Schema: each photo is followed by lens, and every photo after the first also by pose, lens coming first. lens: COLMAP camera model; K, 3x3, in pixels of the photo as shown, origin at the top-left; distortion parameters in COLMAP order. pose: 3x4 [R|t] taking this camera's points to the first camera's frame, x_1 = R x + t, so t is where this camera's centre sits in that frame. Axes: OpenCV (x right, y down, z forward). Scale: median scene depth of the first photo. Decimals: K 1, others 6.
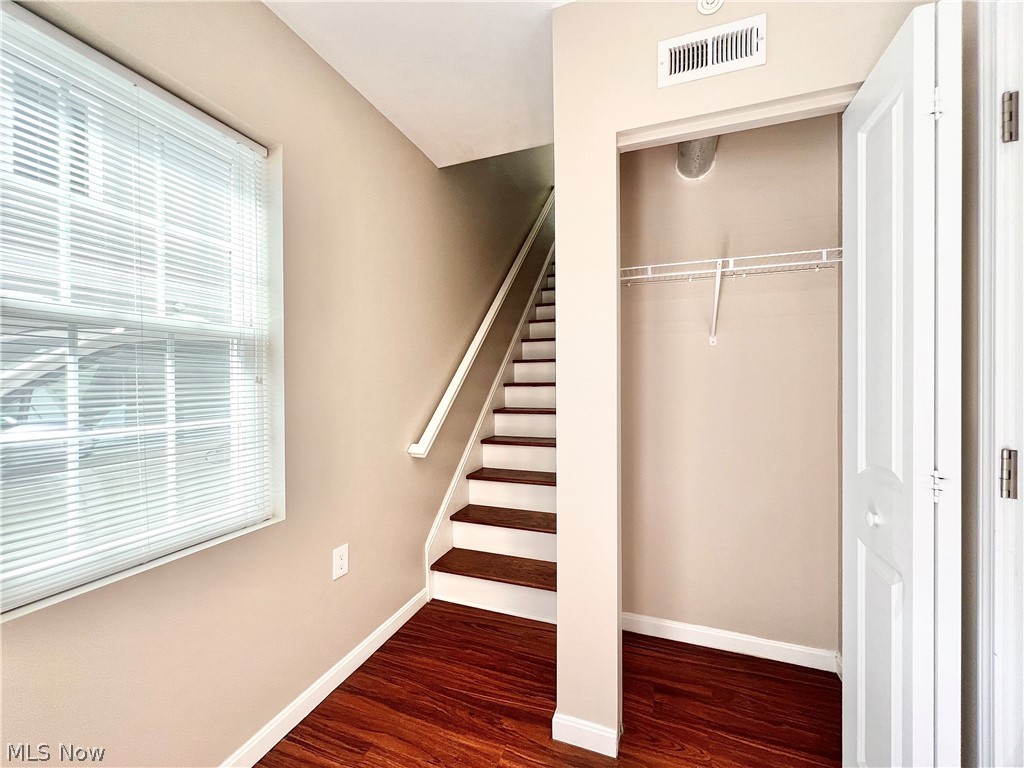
lens RADIAL K [[410.8, 0, 512.0], [0, 410.8, 384.0], [0, 0, 1]] dist [-0.001500, 0.000234]
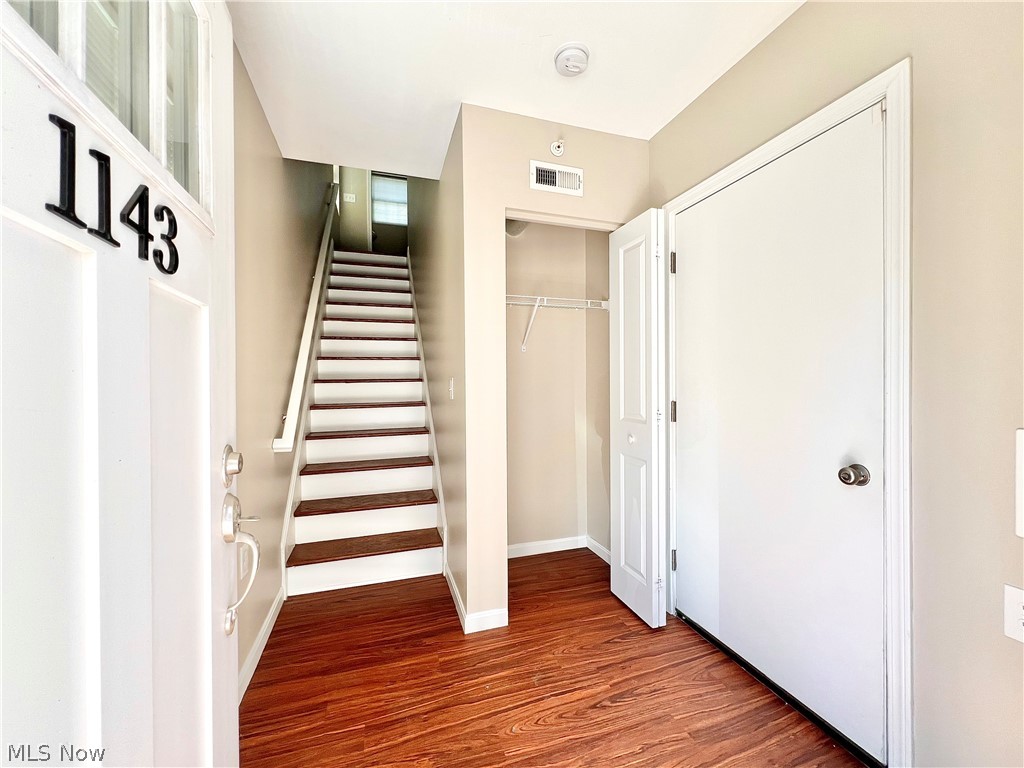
lens RADIAL K [[410.8, 0, 512.0], [0, 410.8, 384.0], [0, 0, 1]] dist [-0.001500, 0.000234]
pose [[0.780573, -0.006067, 0.625035, -0.585579], [0.008268, 0.999966, -0.000619, 0.029205], [-0.625009, 0.005651, 0.780597, -0.160333]]
